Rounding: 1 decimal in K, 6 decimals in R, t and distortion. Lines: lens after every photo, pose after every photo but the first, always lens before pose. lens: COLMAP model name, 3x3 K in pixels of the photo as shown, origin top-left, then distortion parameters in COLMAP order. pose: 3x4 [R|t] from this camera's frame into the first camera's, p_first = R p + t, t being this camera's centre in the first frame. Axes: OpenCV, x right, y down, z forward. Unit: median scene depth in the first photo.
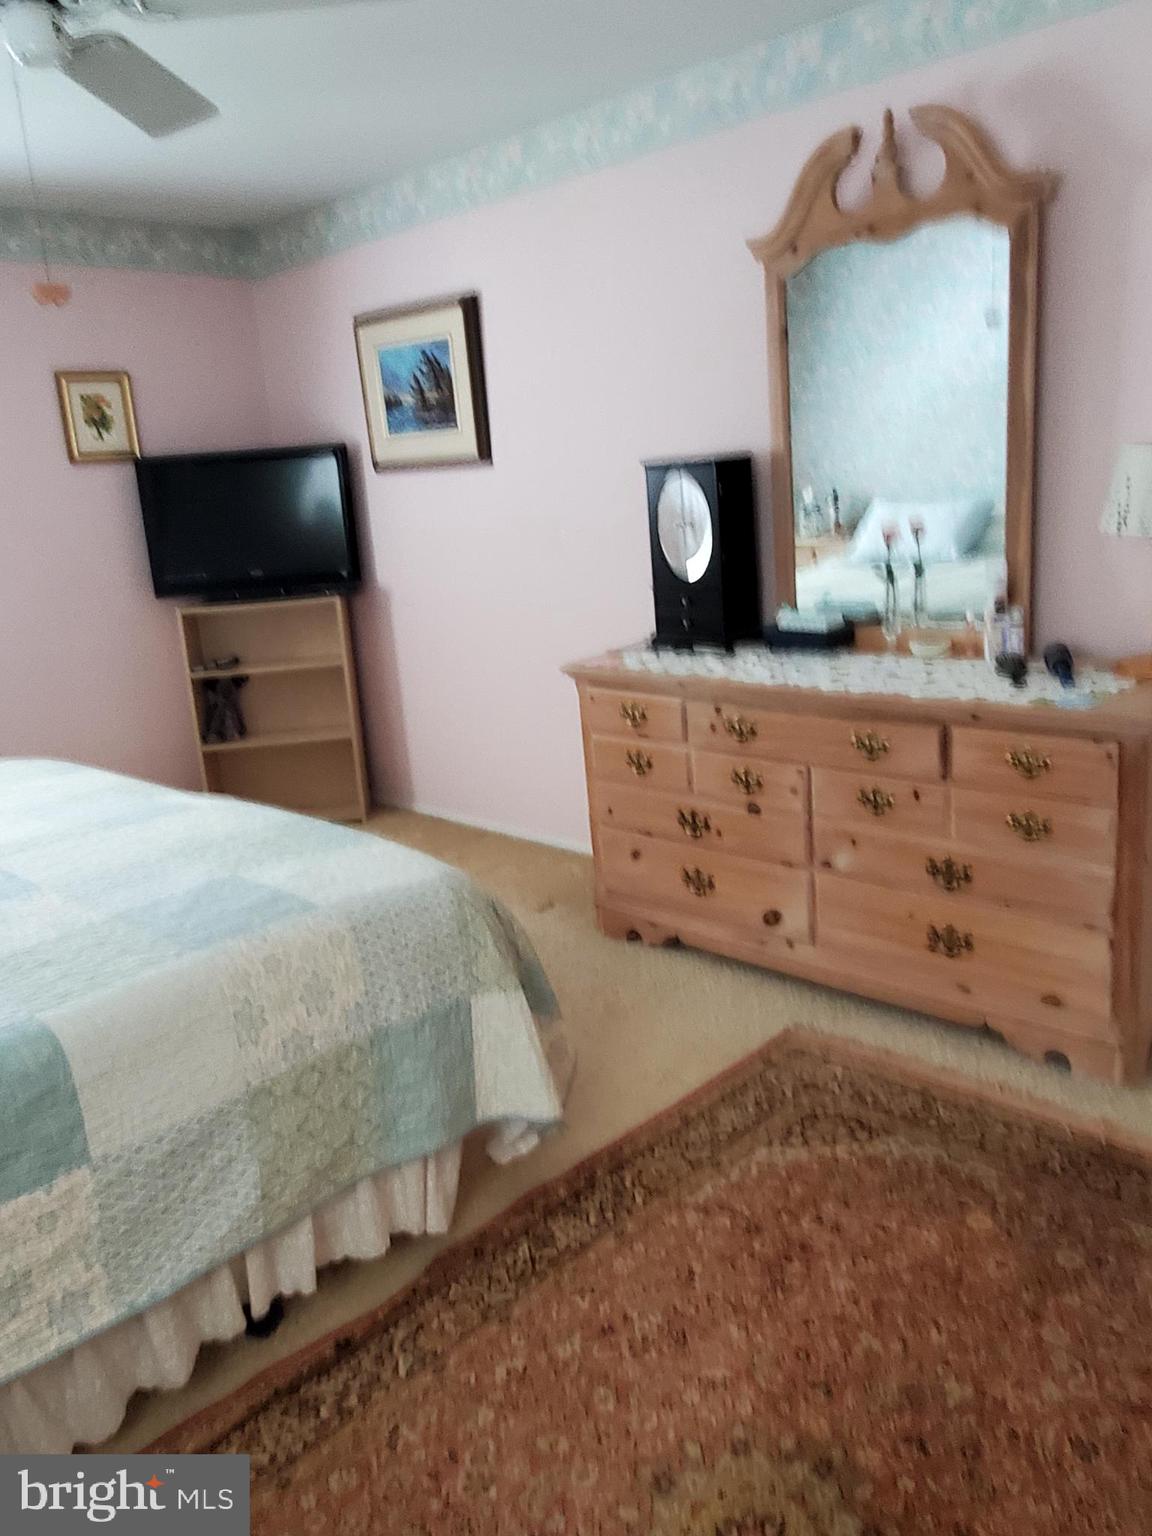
lens RADIAL K [[1156.0, 0, 595.3], [0, 1156.0, 776.2], [0, 0, 1]] dist [-0.006027, 0.007575]
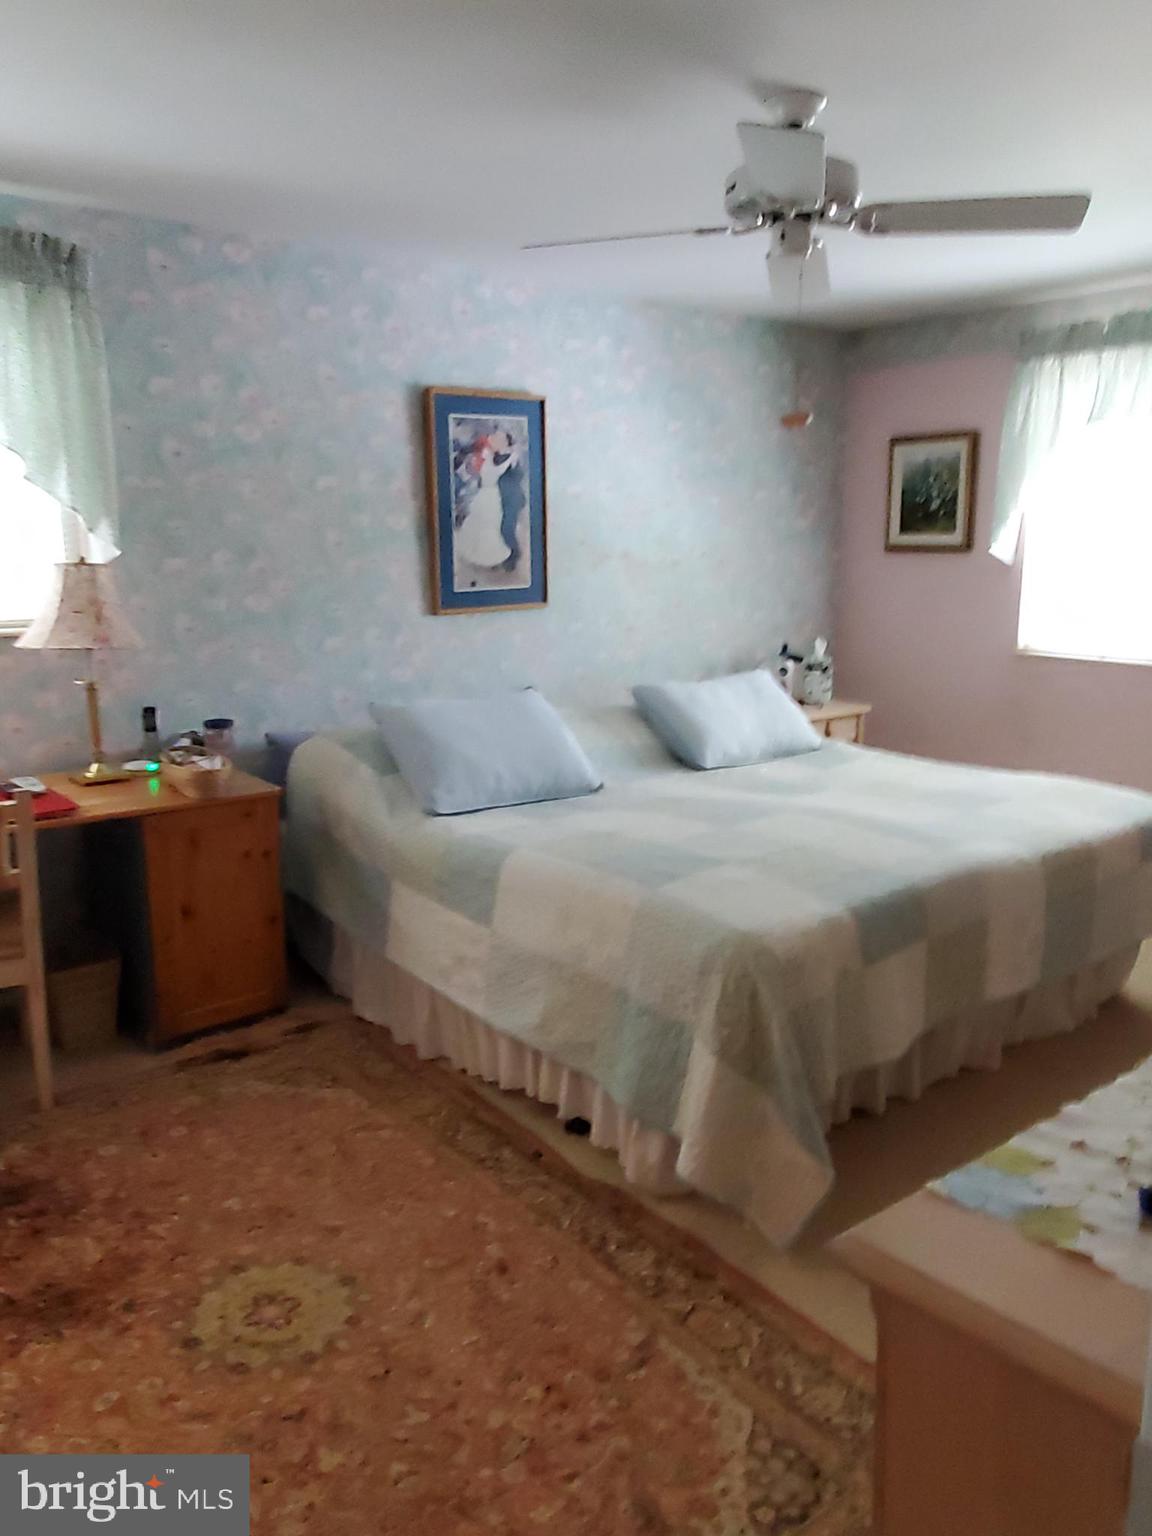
lens RADIAL K [[1156.0, 0, 595.3], [0, 1156.0, 776.2], [0, 0, 1]] dist [-0.006027, 0.007575]
pose [[-0.137466, 0.259798, -0.955829, 1.069198], [-0.242815, 0.926706, 0.286804, -0.394663], [0.960283, 0.271515, -0.064308, 1.065691]]
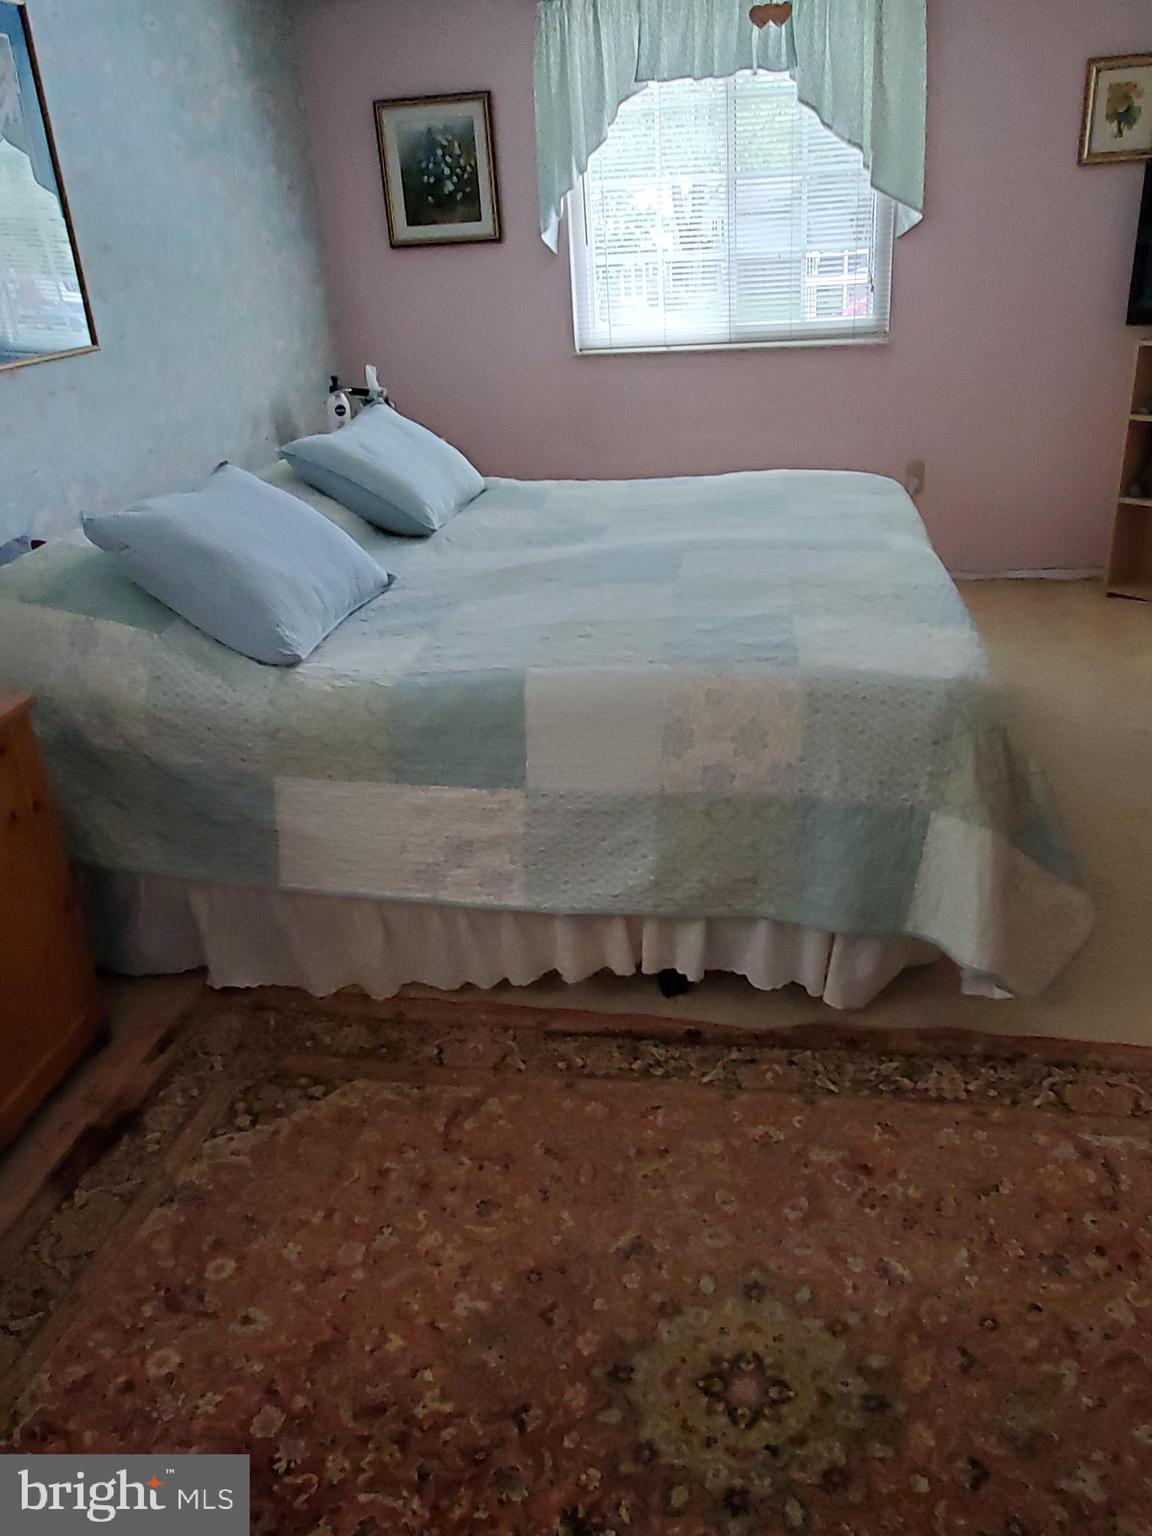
lens RADIAL K [[1156.0, 0, 595.3], [0, 1156.0, 776.2], [0, 0, 1]] dist [-0.006027, 0.007575]
pose [[0.557311, 0.378151, -0.739193, 0.496151], [-0.192675, 0.924866, 0.327870, -0.106356], [0.807639, -0.040302, 0.588299, 0.263479]]
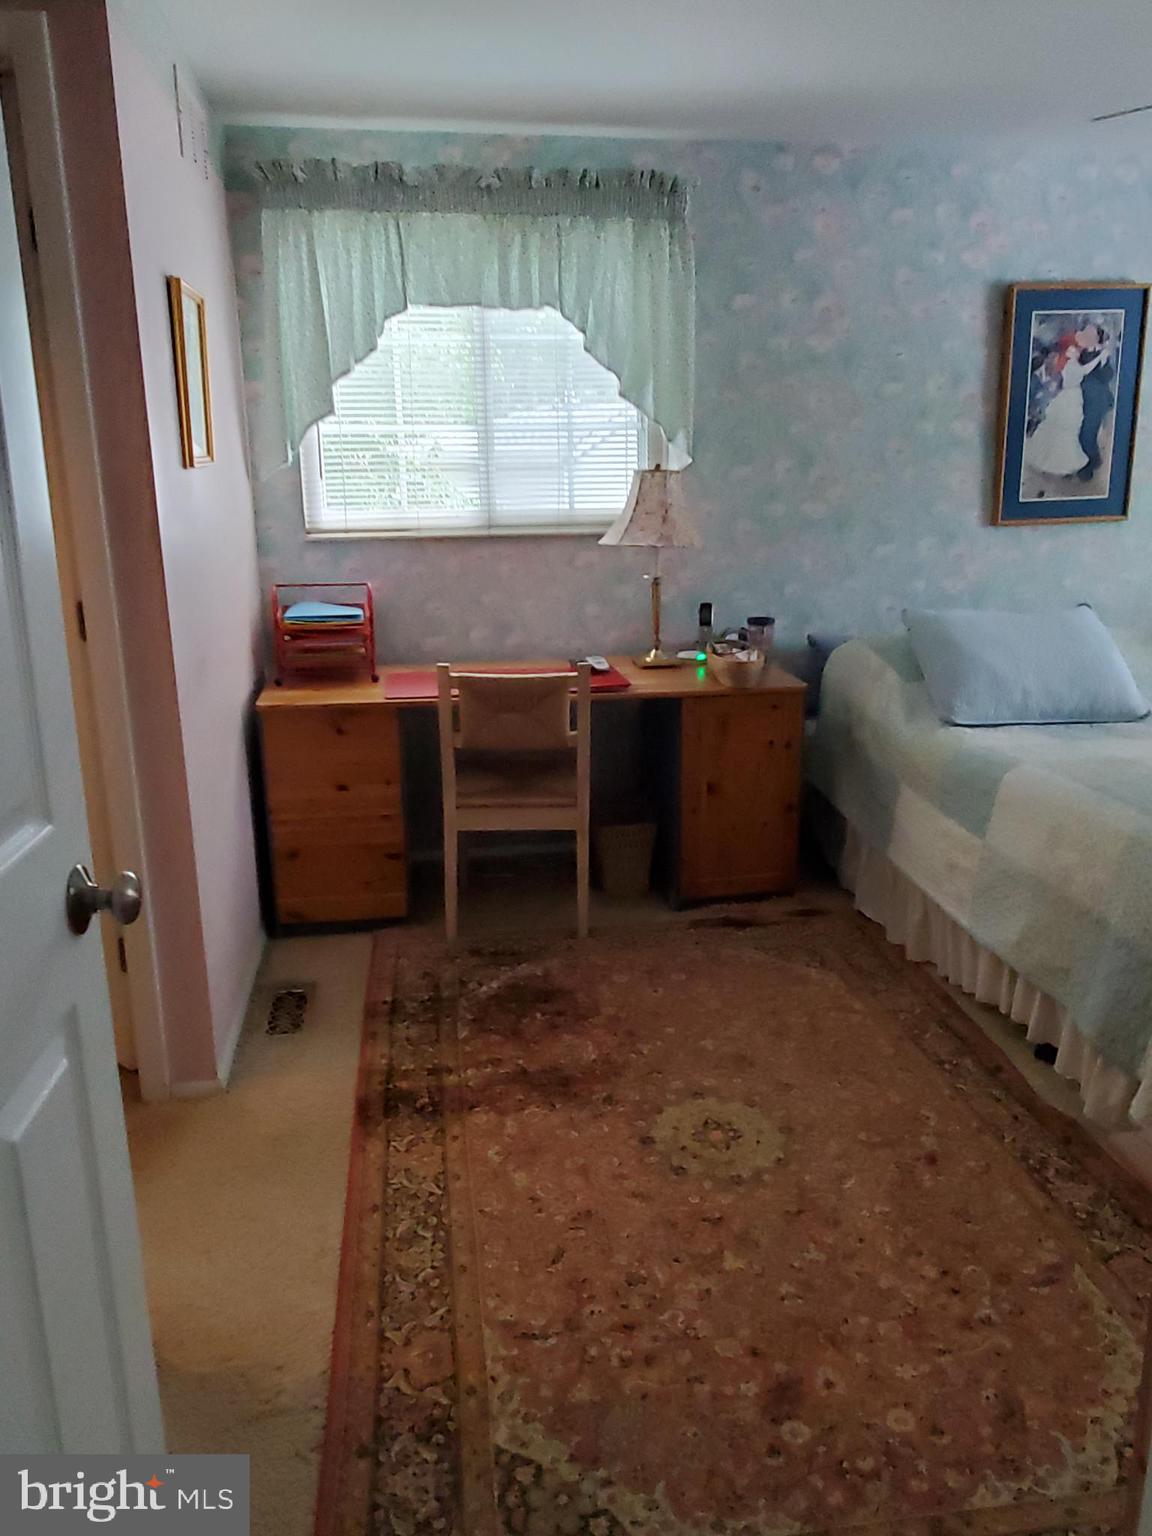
lens RADIAL K [[1156.0, 0, 595.3], [0, 1156.0, 776.2], [0, 0, 1]] dist [-0.006027, 0.007575]
pose [[-0.607061, 0.274805, -0.745627, 1.095666], [-0.154991, 0.879336, 0.450273, -0.414153], [0.779394, 0.388909, -0.491218, 1.208978]]
